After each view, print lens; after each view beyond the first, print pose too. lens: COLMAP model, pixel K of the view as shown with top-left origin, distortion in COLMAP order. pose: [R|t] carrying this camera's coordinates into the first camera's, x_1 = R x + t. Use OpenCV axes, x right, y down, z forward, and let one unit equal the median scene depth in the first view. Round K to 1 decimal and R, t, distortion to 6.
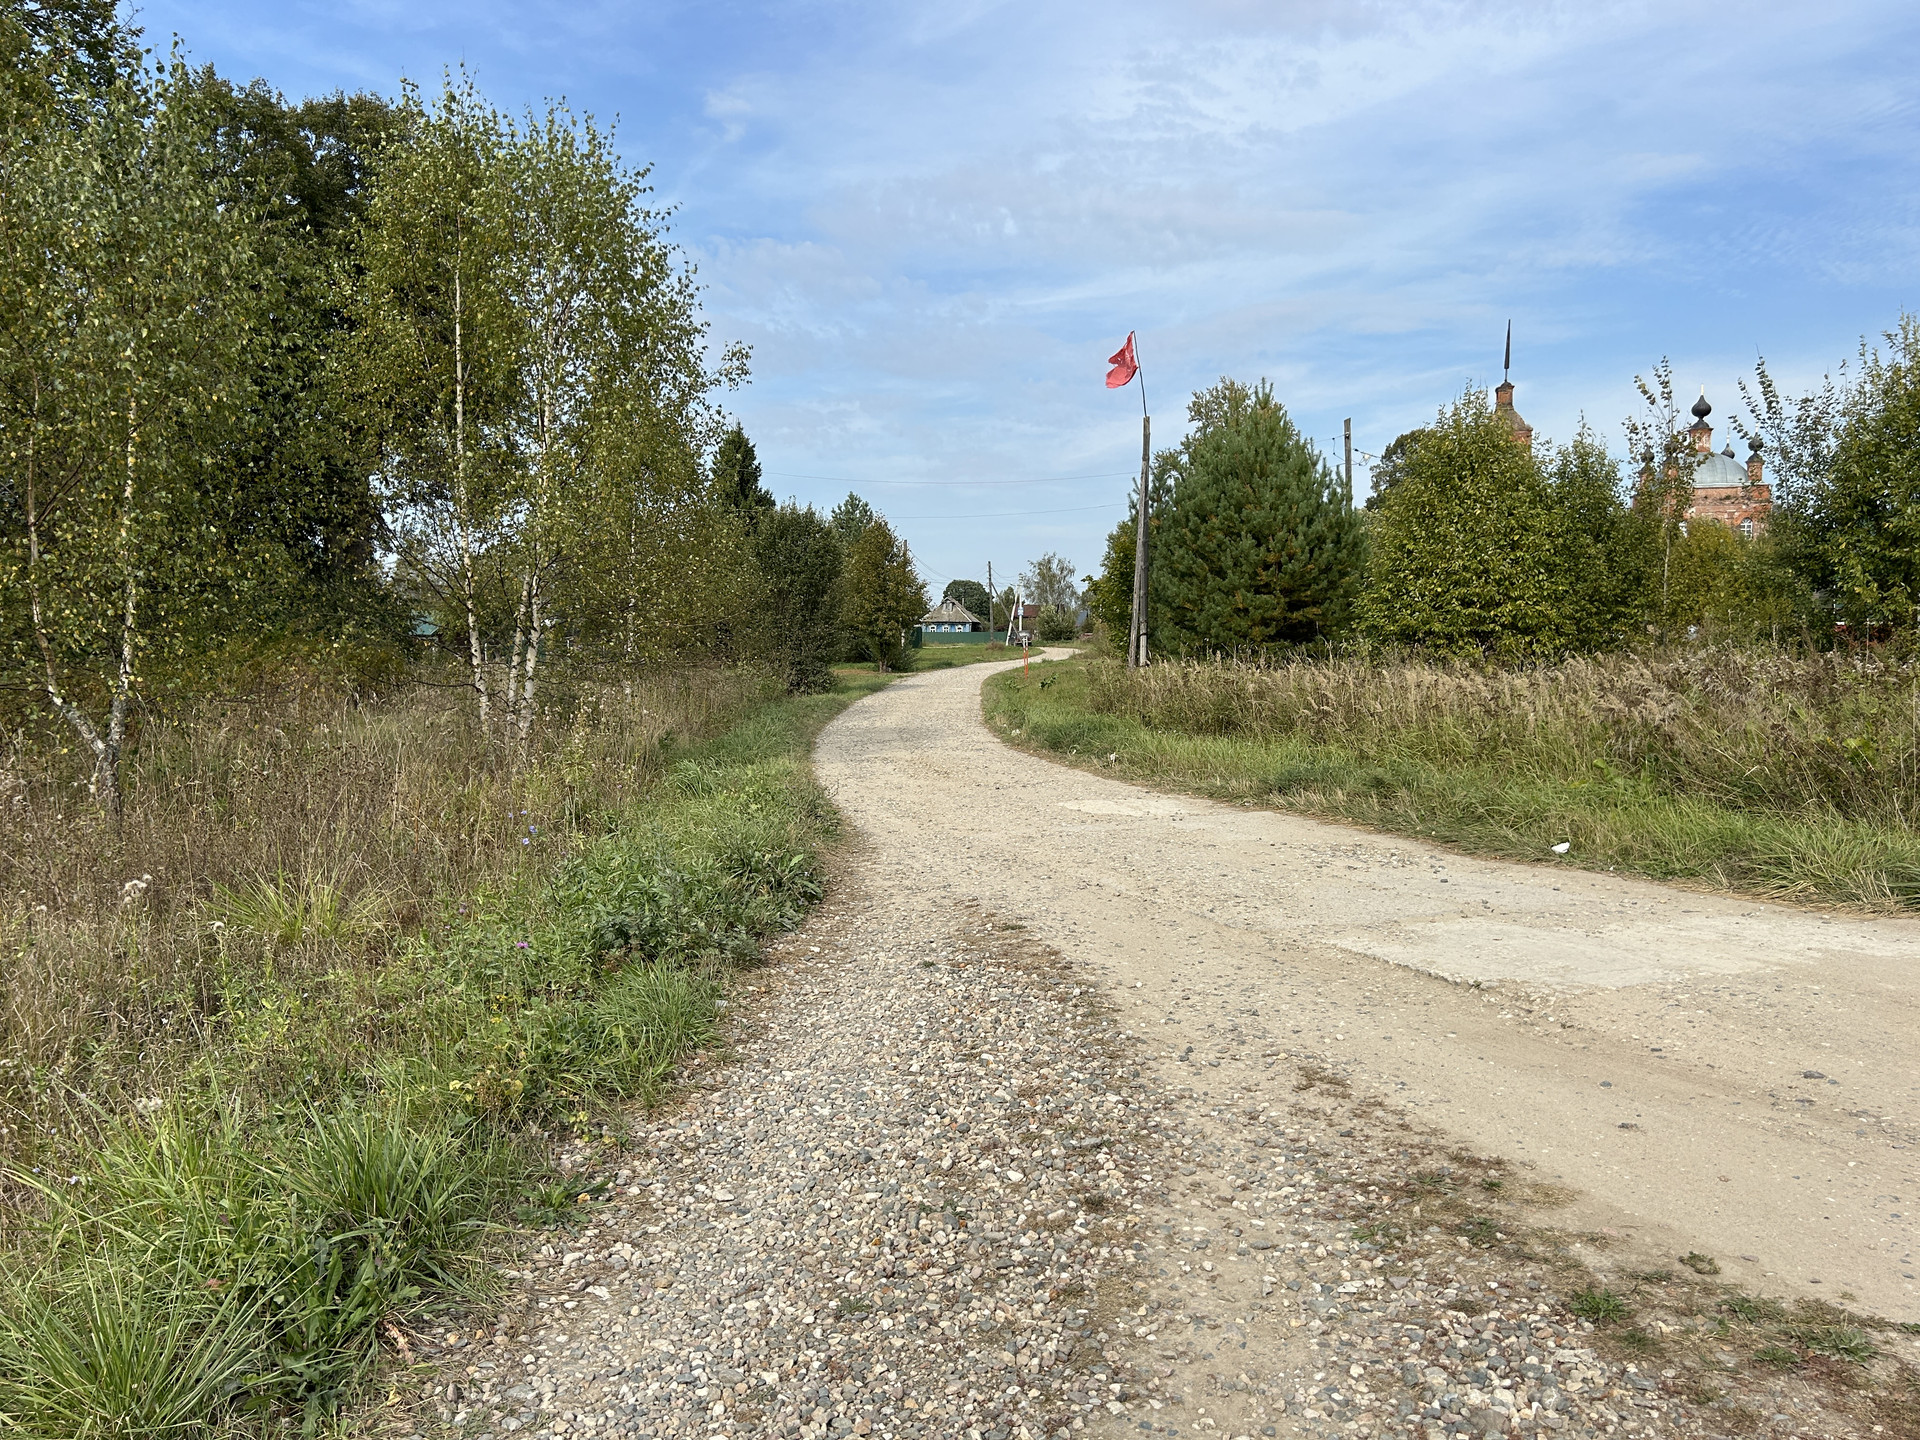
lens RADIAL K [[1446.2, 0, 970.5], [0, 1446.2, 733.1], [0, 0, 1]] dist [0.071516, -0.048065]
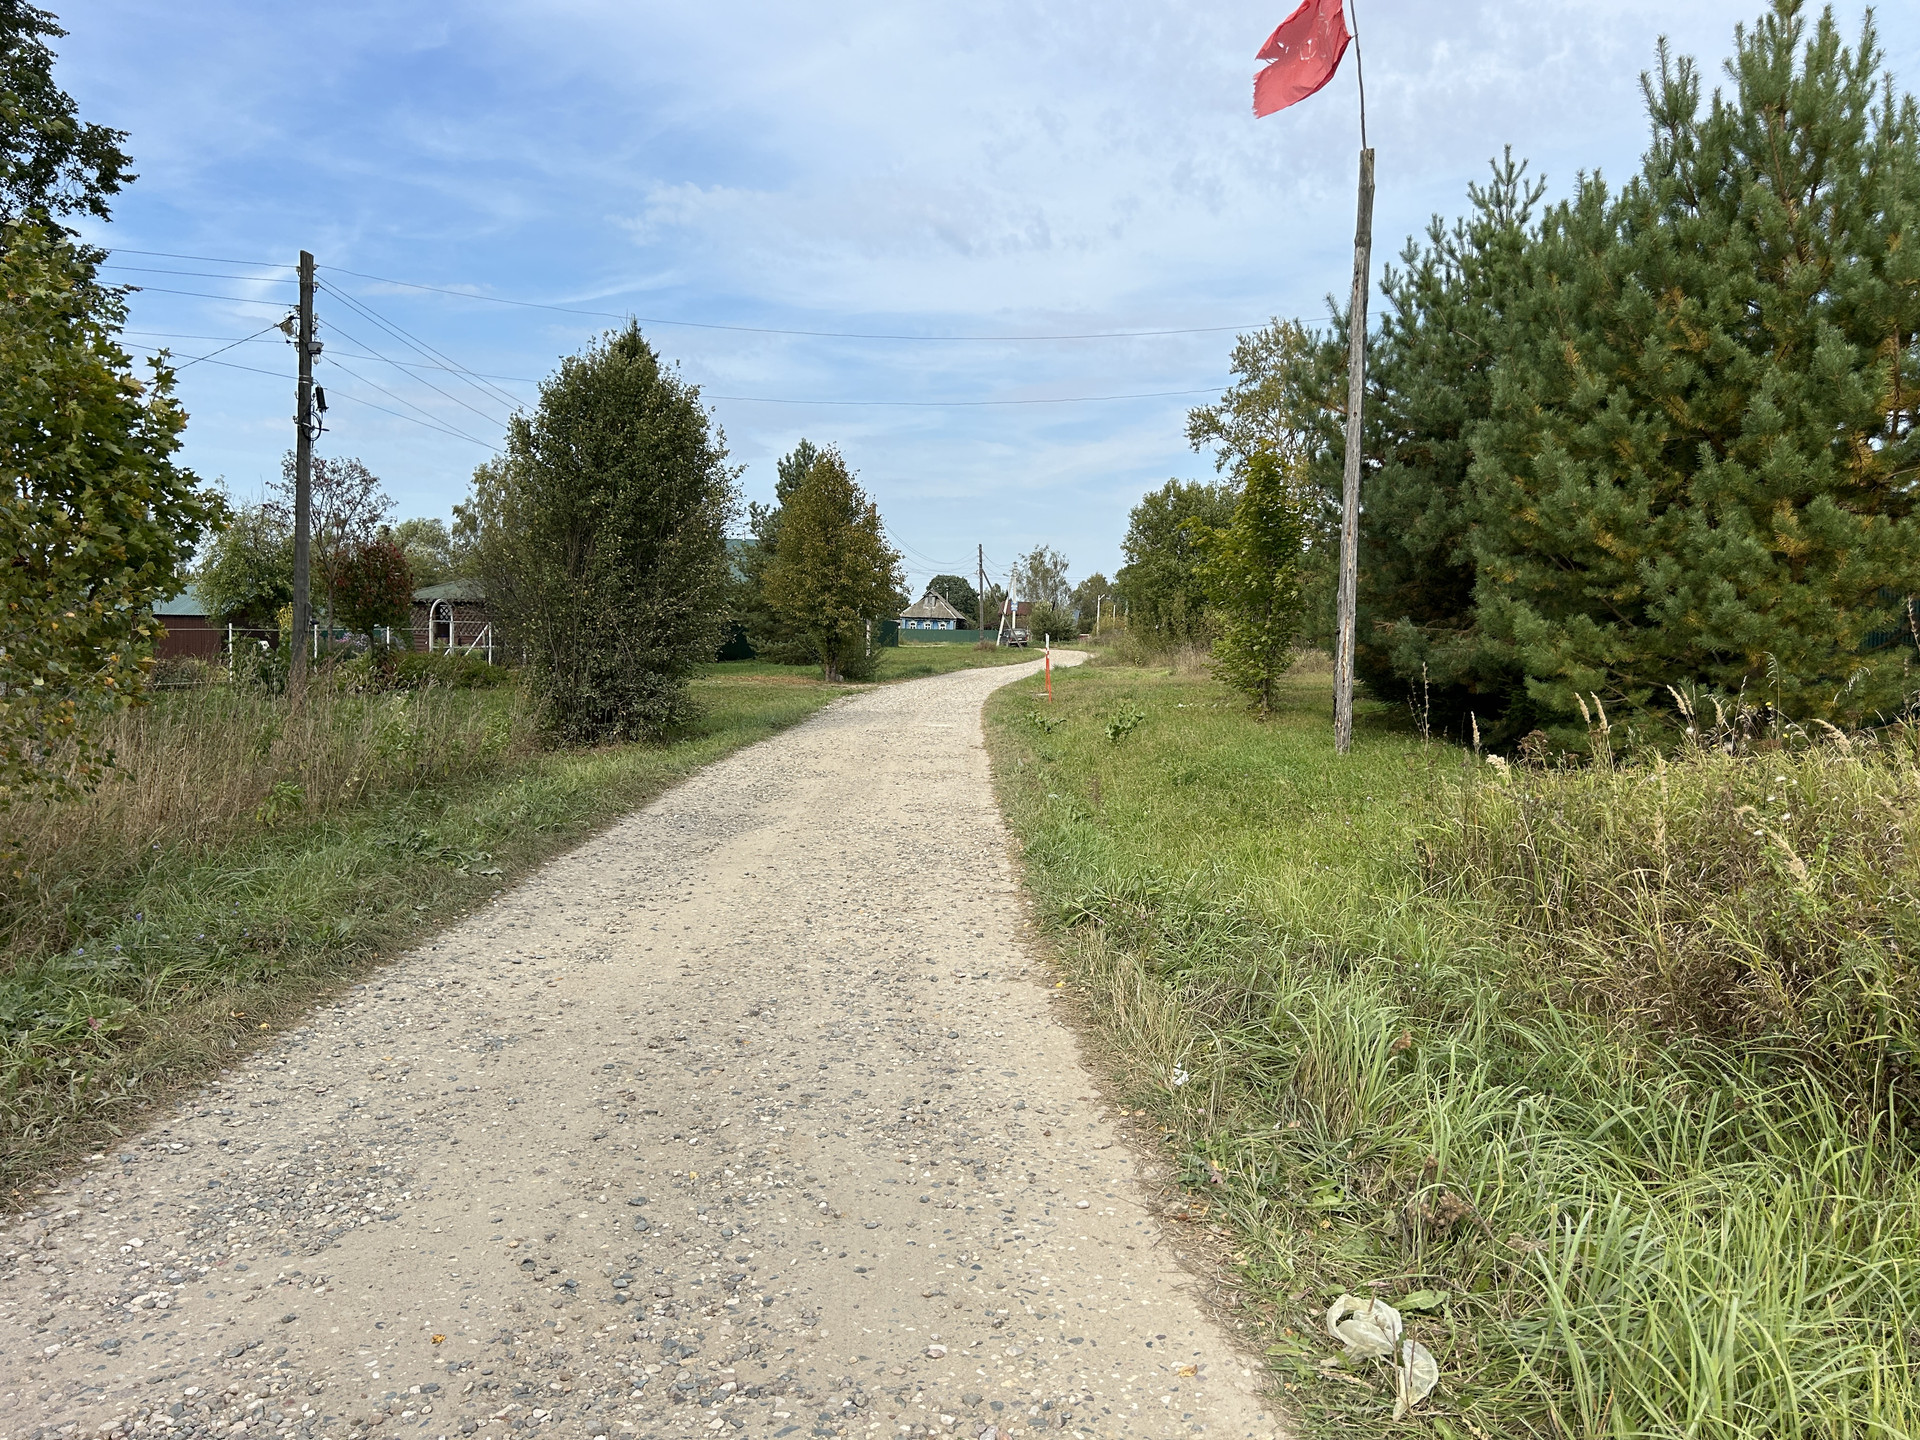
lens RADIAL K [[1446.2, 0, 963.9], [0, 1446.2, 730.4], [0, 0, 1]] dist [0.071516, -0.048065]
pose [[0.999813, 0.017298, 0.008623, -0.002220], [-0.017285, 0.999849, -0.001589, -0.012035], [-0.008649, 0.001440, 0.999962, 0.200560]]
